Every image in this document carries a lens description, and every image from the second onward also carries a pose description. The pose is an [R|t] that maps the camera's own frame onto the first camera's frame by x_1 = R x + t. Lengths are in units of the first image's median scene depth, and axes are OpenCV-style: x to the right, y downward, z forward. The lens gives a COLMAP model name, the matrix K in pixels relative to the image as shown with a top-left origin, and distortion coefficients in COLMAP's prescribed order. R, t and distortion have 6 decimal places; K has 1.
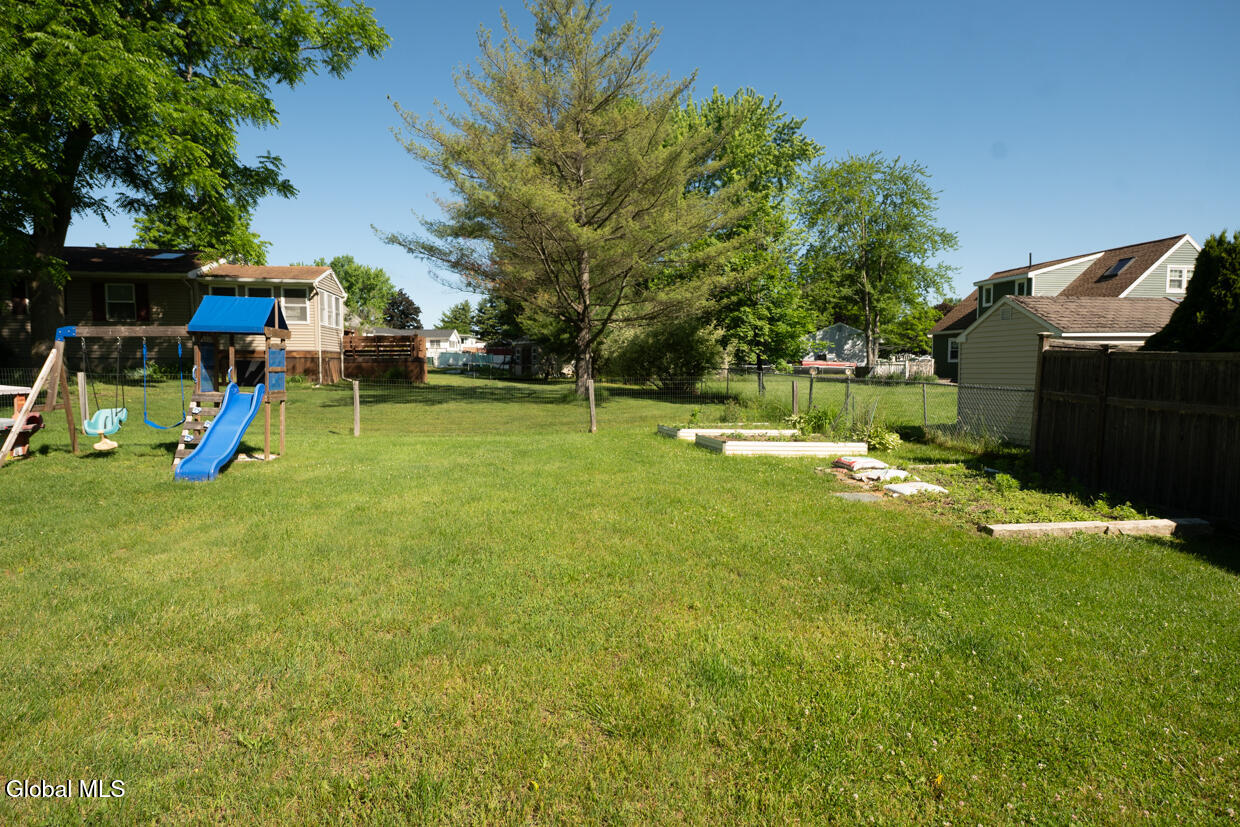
lens RADIAL K [[632.6, 0, 618.8], [0, 632.6, 411.1], [0, 0, 1]] dist [0.001853, 0.000611]
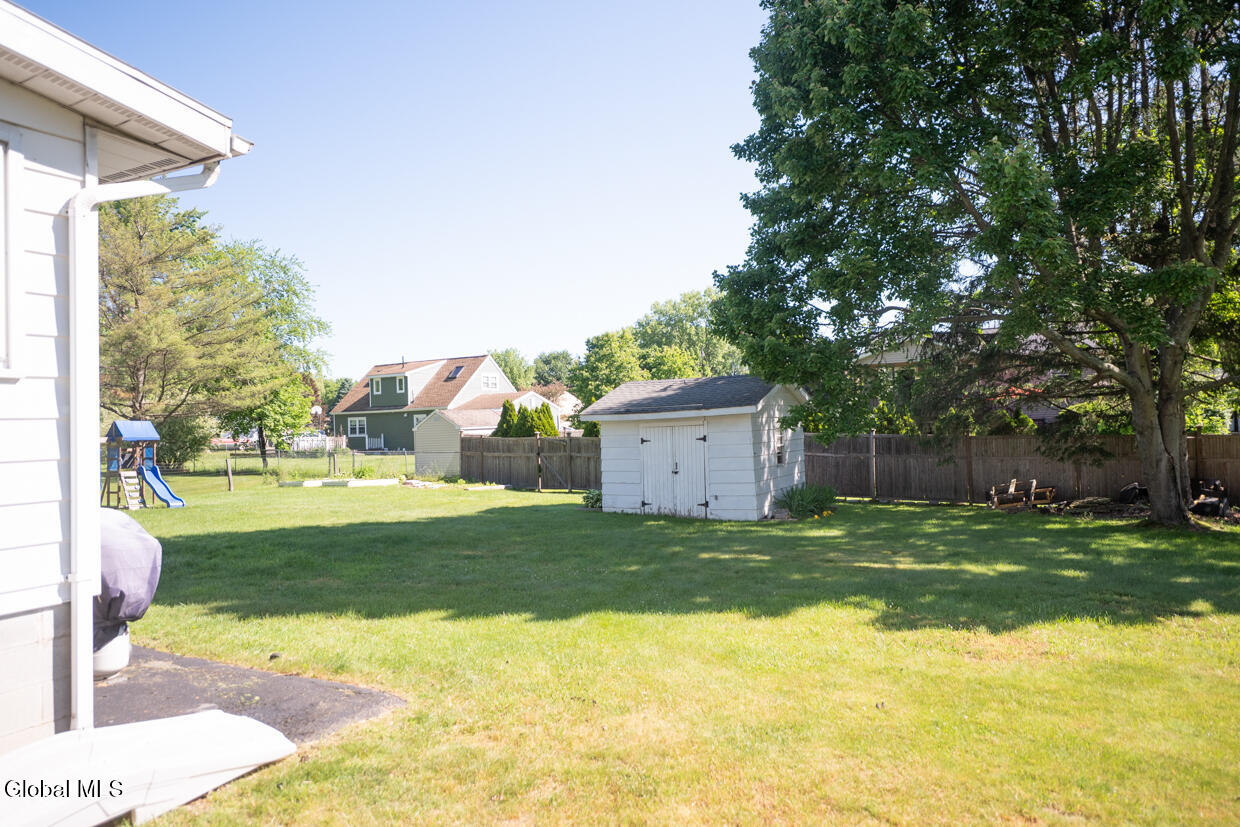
lens RADIAL K [[857.4, 0, 620.1], [0, 857.4, 413.0], [0, 0, 1]] dist [0.000554, 0.000112]
pose [[0.633581, -0.005063, 0.773660, -0.551368], [0.083012, 0.994651, -0.061472, 0.026590], [-0.769210, 0.103170, 0.630612, -0.583984]]
